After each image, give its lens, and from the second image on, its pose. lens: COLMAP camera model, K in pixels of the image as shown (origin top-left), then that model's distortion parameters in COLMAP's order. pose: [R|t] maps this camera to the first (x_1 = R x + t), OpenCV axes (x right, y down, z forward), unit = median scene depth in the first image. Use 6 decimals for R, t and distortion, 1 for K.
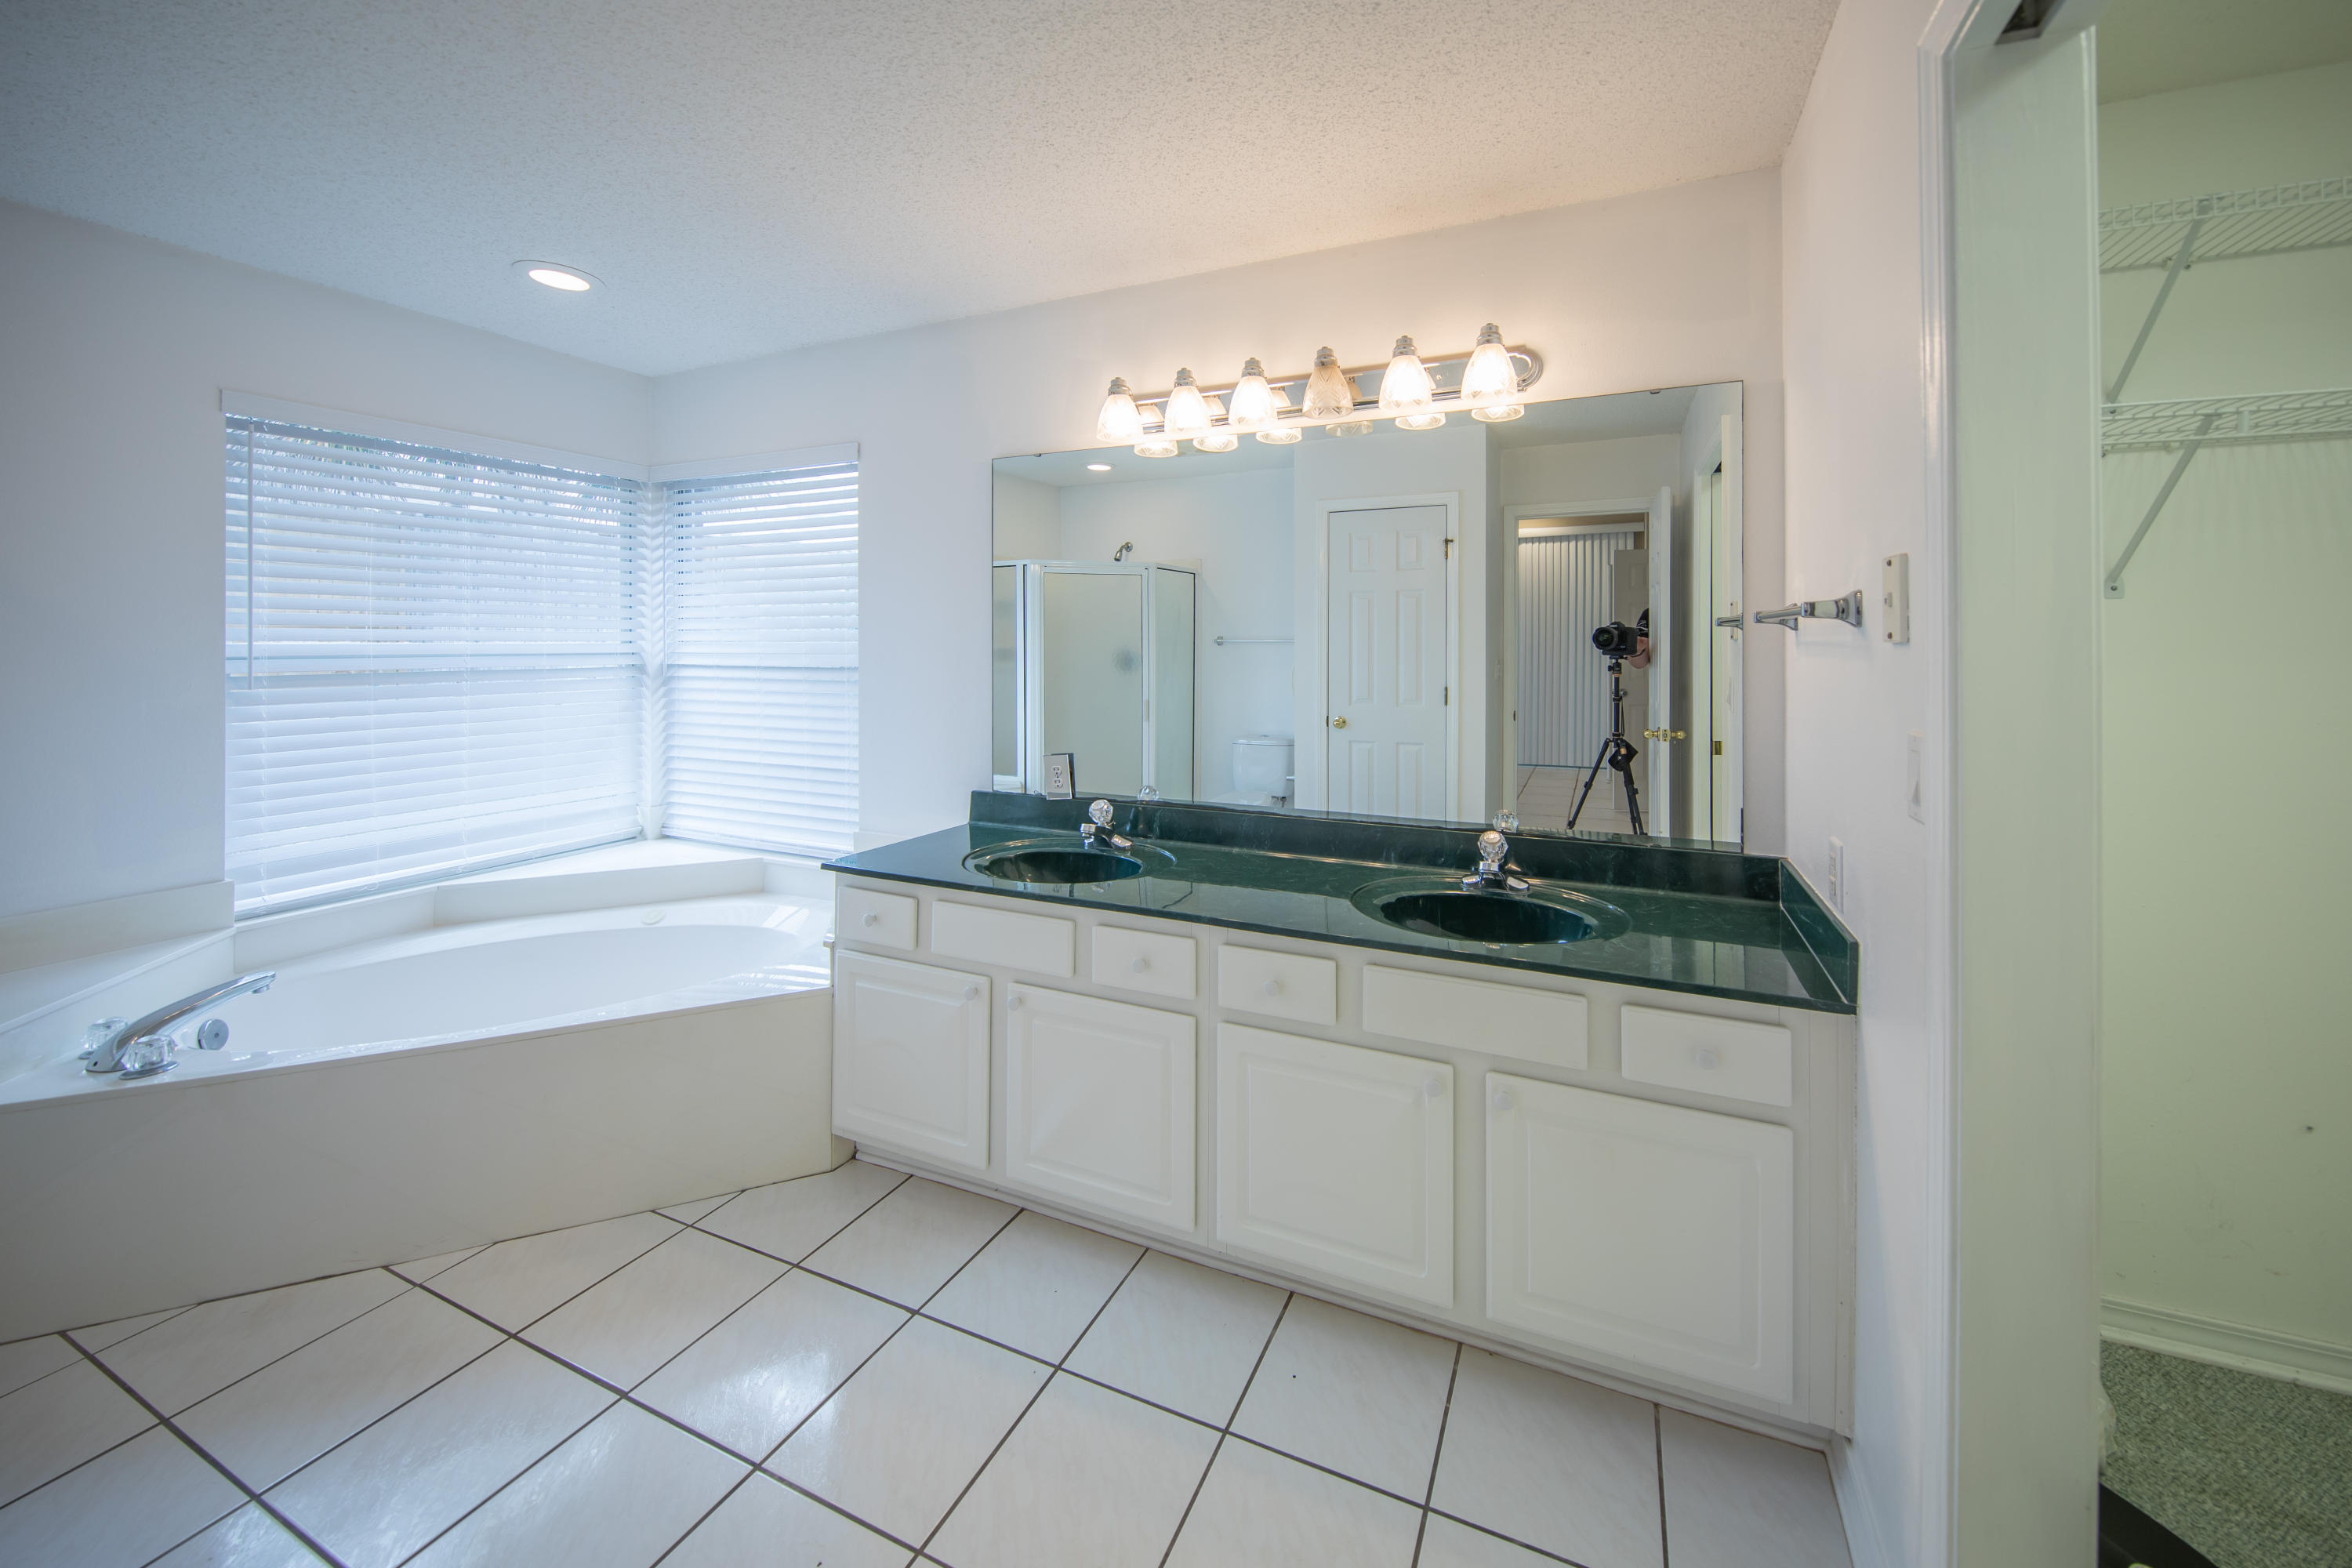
lens RADIAL K [[809.3, 0, 1182.2], [0, 809.3, 645.2], [0, 0, 1]] dist [0.000614, -0.003413]
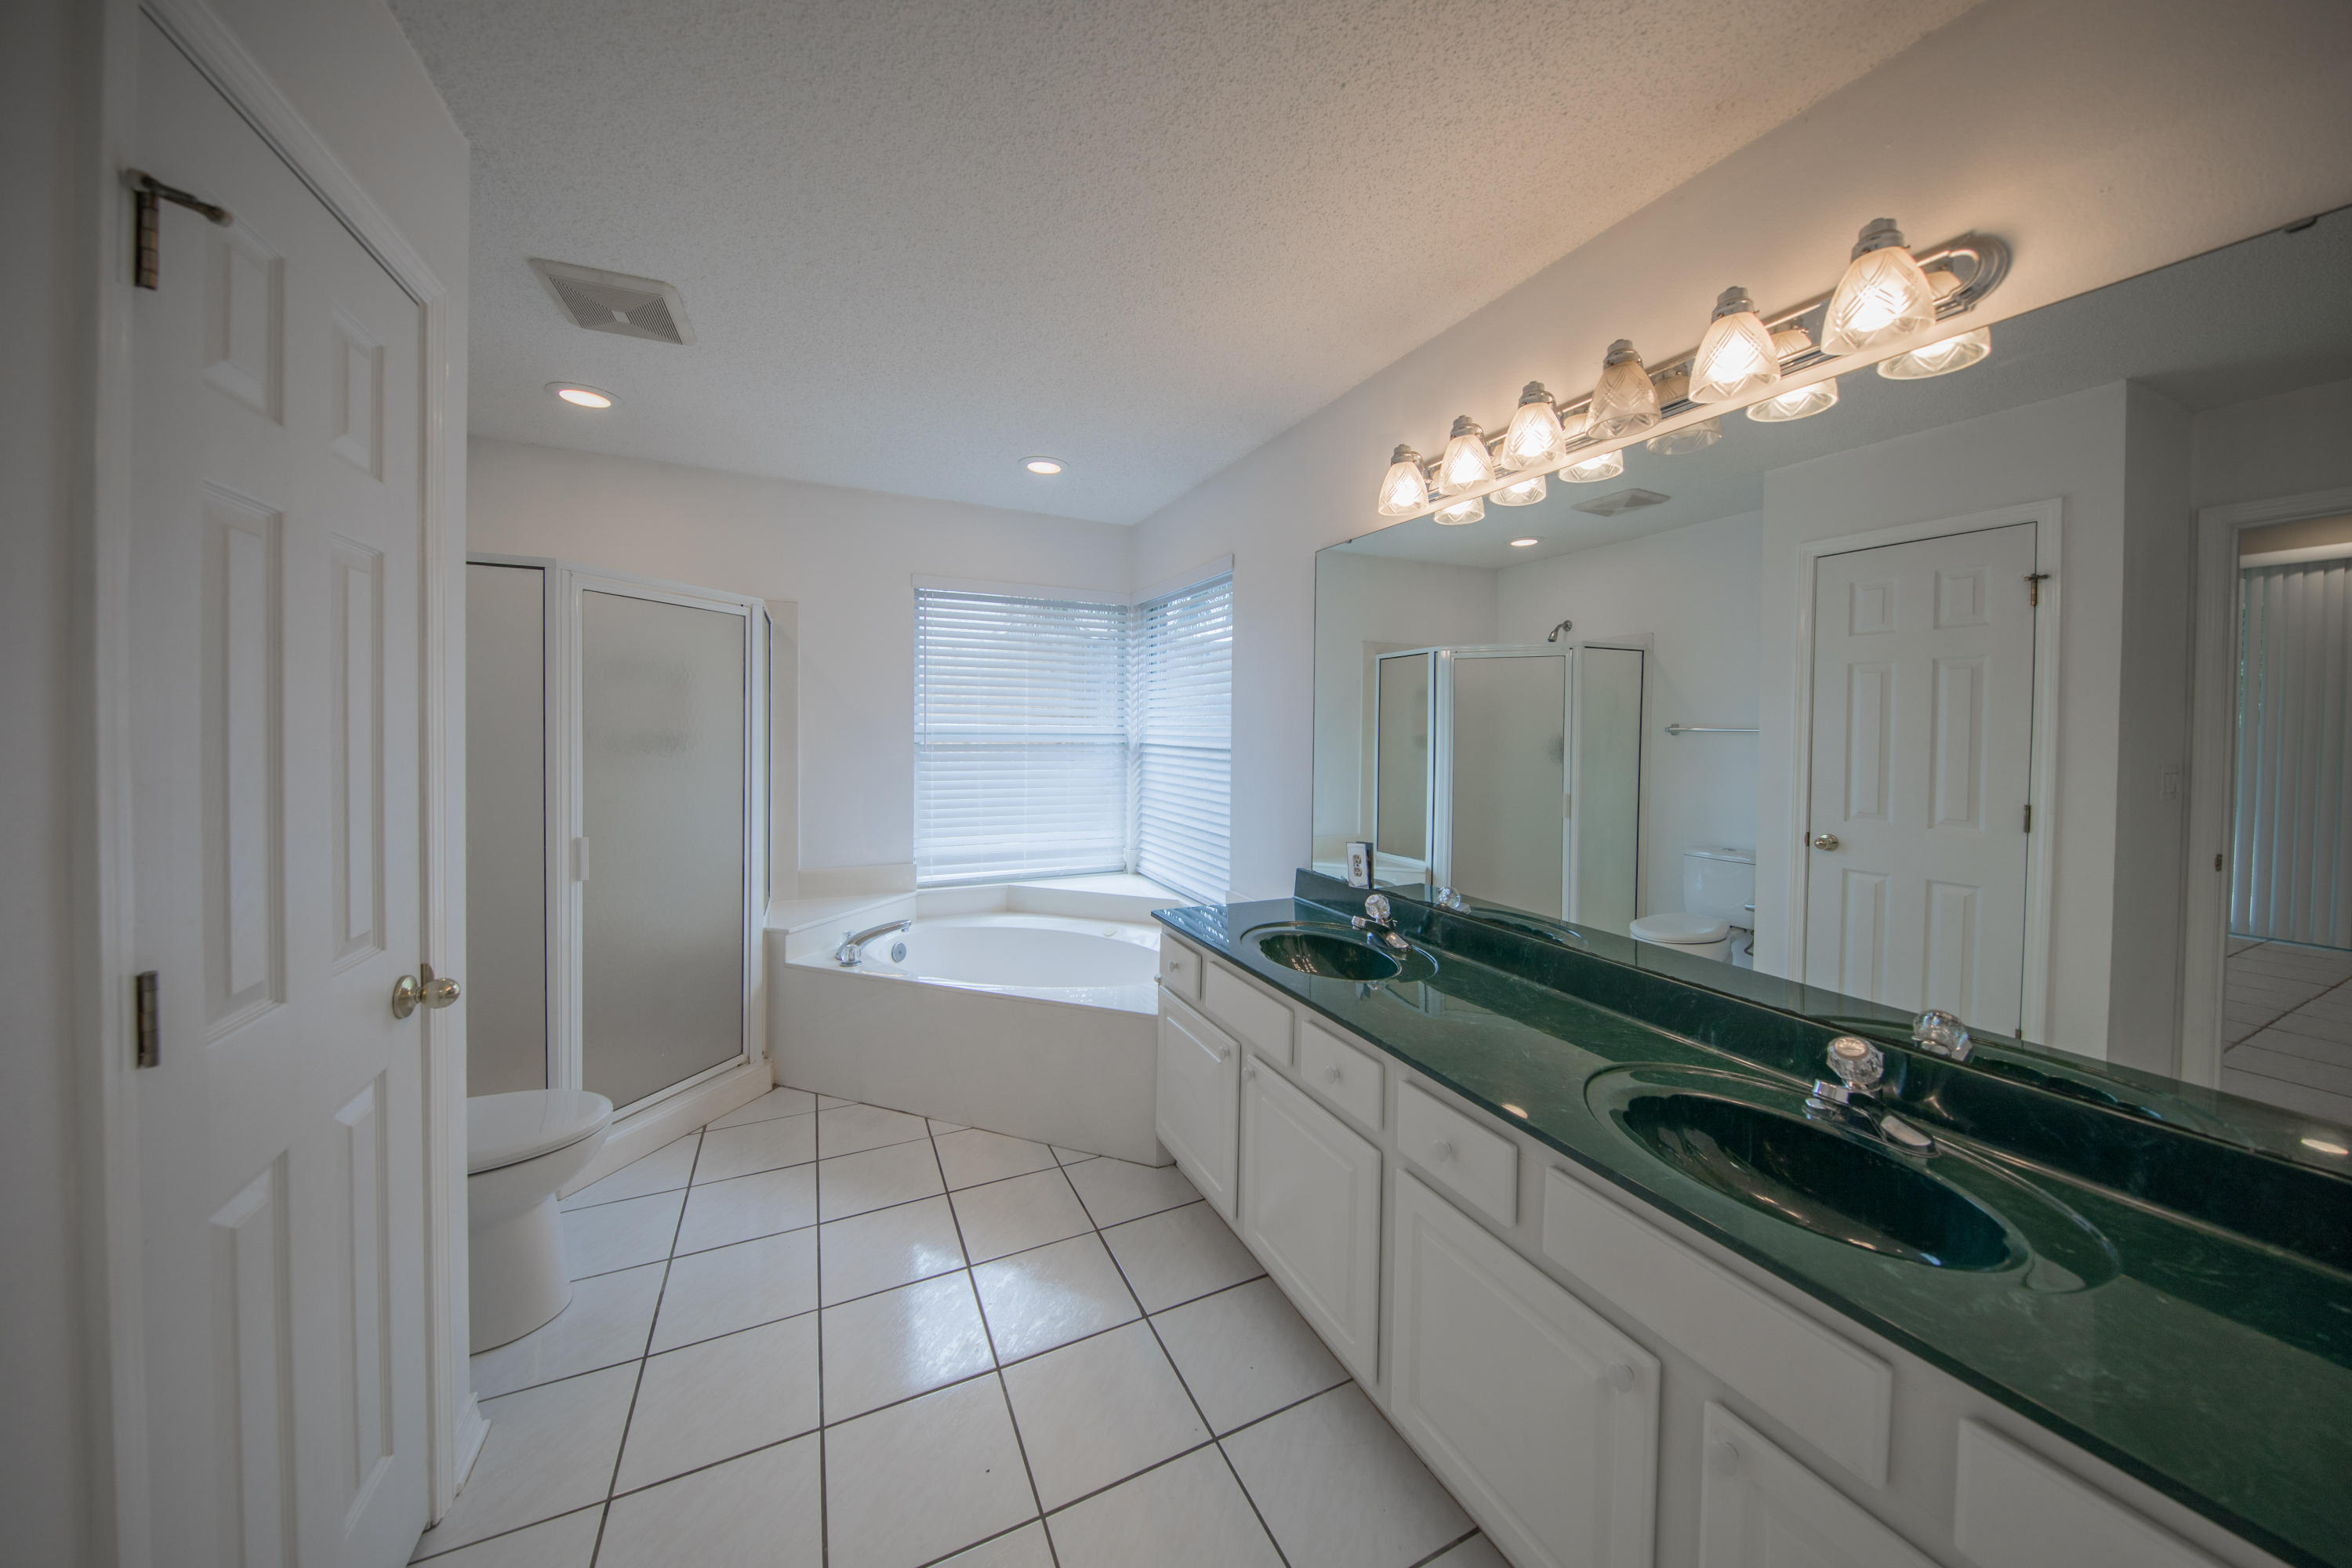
lens RADIAL K [[735.5, 0, 1178.2], [0, 735.5, 736.6], [0, 0, 1]] dist [-0.006127, -0.000068]
pose [[0.767024, 0.016617, -0.641404, 0.233948], [-0.011574, 0.999860, 0.012062, -0.002564], [0.641514, -0.001828, 0.767109, 0.157039]]
